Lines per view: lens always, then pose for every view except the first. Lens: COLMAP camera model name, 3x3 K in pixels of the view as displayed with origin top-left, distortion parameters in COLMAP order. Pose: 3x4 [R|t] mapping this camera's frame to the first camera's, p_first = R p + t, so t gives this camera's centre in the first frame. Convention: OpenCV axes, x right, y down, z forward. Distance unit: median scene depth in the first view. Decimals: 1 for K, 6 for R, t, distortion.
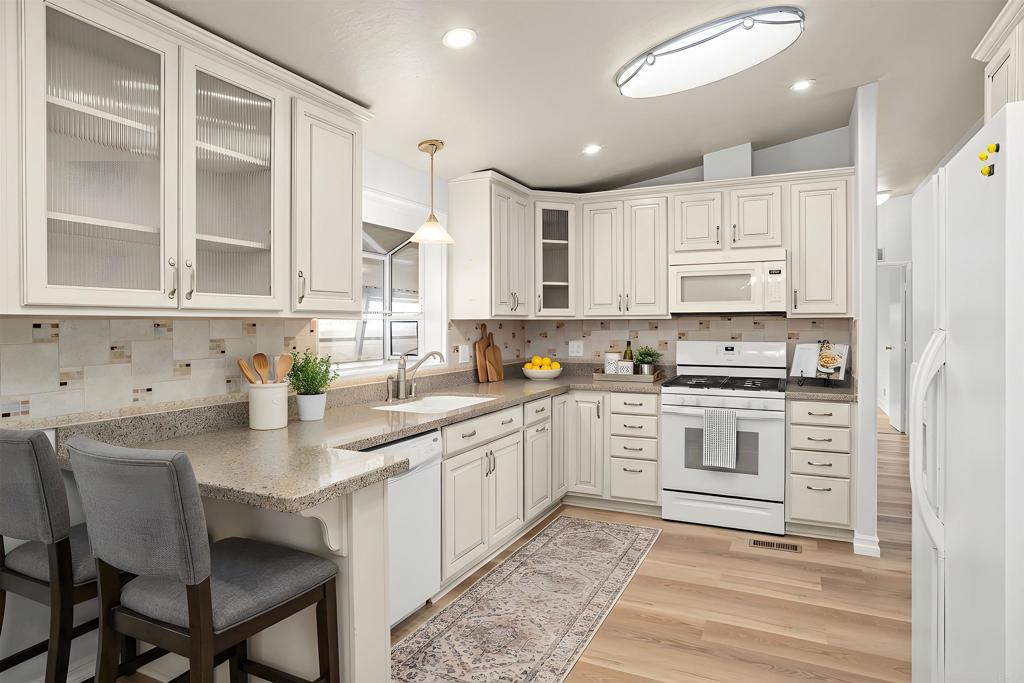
lens RADIAL K [[588.8, 0, 513.5], [0, 588.8, 320.8], [0, 0, 1]] dist [-0.023248, 0.002902]
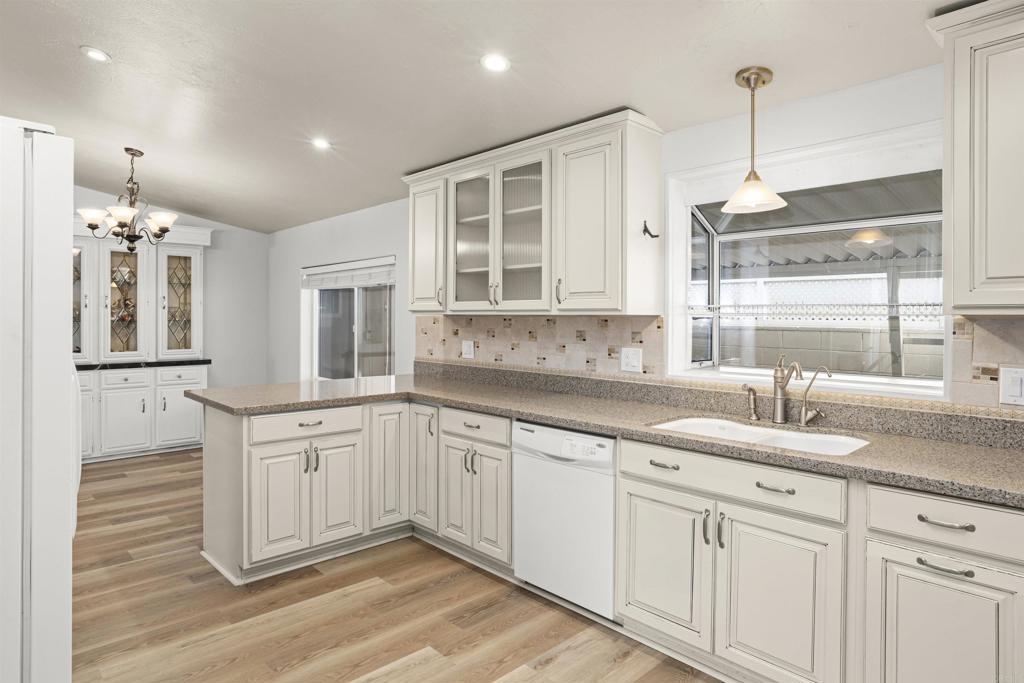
lens RADIAL K [[587.7, 0, 509.5], [0, 587.7, 320.6], [0, 0, 1]] dist [-0.022499, 0.002440]
pose [[-0.352677, 0.005181, -0.935731, 0.534225], [-0.001057, 0.999982, 0.005935, -0.000289], [0.935745, 0.003082, -0.352665, 0.813693]]
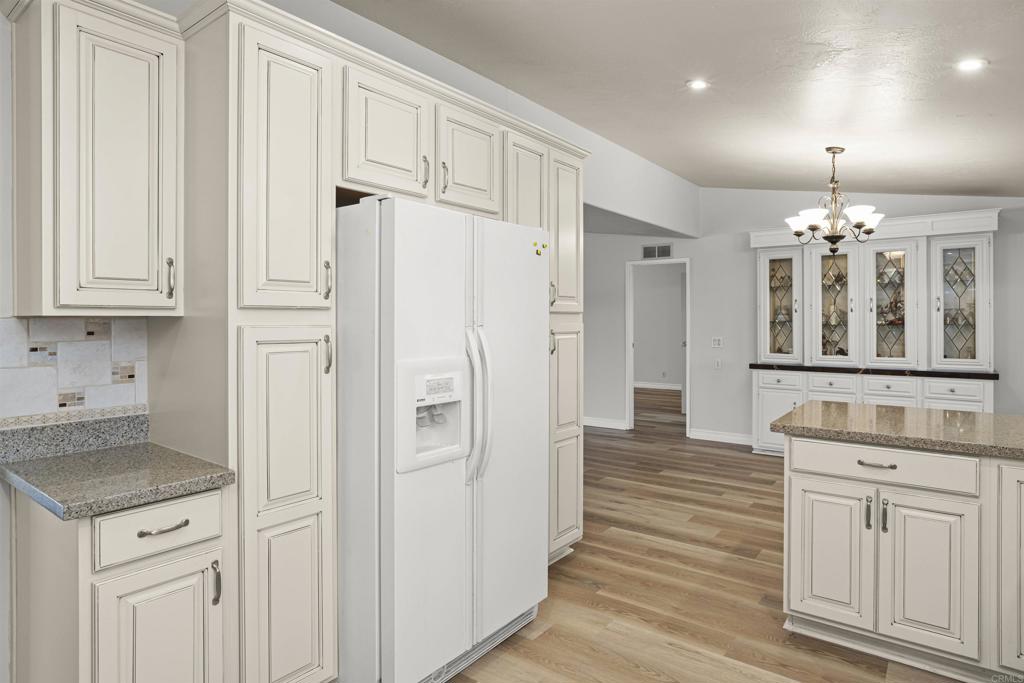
lens RADIAL K [[587.7, 0, 509.5], [0, 587.7, 320.6], [0, 0, 1]] dist [-0.022499, 0.002440]
pose [[-0.979446, 0.001988, 0.201695, 0.130149], [0.001600, 0.999997, -0.002087, 0.001800], [-0.201699, -0.001722, -0.979446, 0.922272]]
